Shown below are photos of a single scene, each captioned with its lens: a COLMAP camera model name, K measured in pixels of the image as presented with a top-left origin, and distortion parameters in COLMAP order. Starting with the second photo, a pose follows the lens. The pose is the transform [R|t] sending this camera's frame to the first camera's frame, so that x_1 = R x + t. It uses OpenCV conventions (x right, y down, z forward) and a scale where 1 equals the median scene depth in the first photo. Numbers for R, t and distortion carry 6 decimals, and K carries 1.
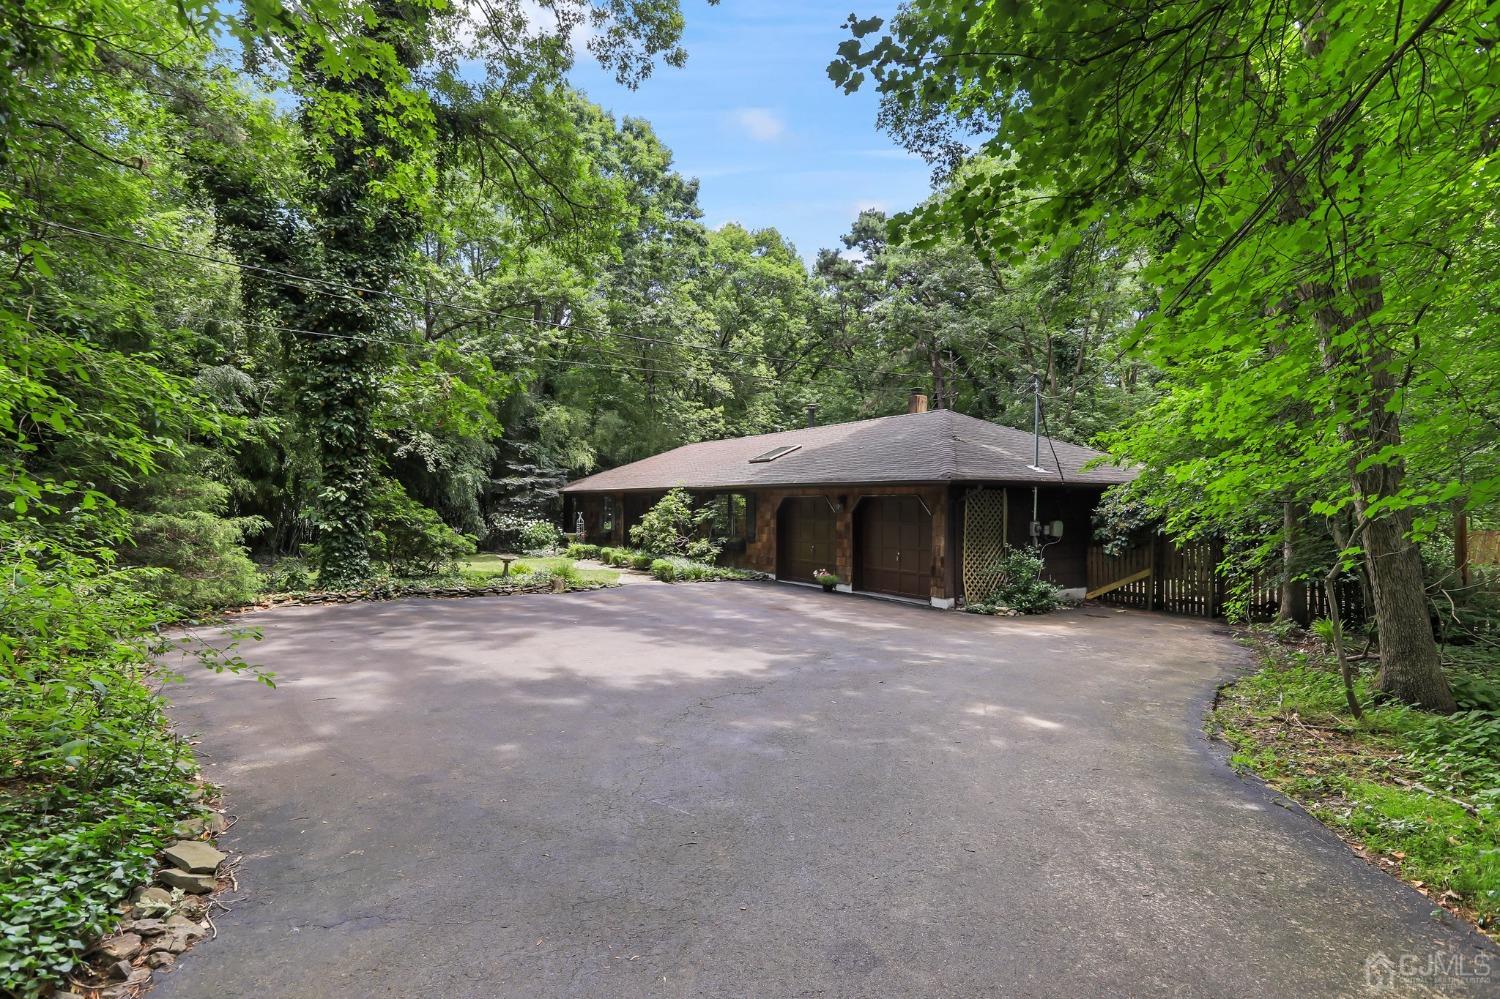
lens RADIAL K [[798.8, 0, 747.3], [0, 798.8, 503.8], [0, 0, 1]] dist [-0.019873, 0.000371]
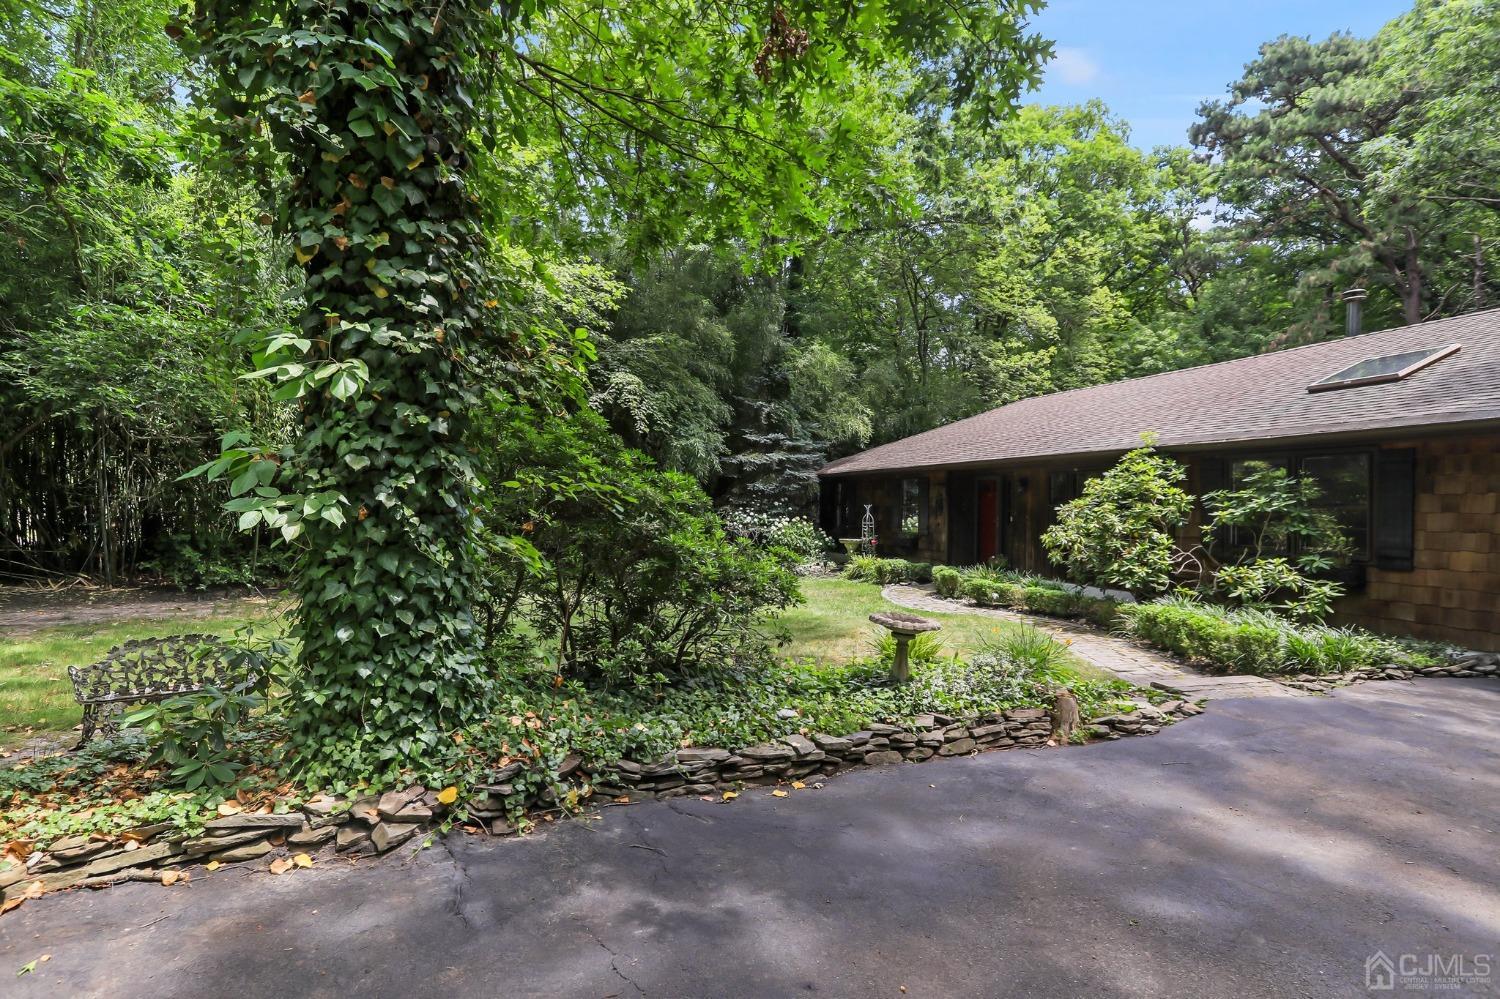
lens RADIAL K [[817.9, 0, 751.8], [0, 817.9, 501.3], [0, 0, 1]] dist [-0.008021, -0.000438]
pose [[0.976304, 0.001965, -0.216396, -0.193448], [-0.003146, 0.999982, -0.005111, 0.013746], [0.216382, 0.005671, 0.976292, 0.442695]]
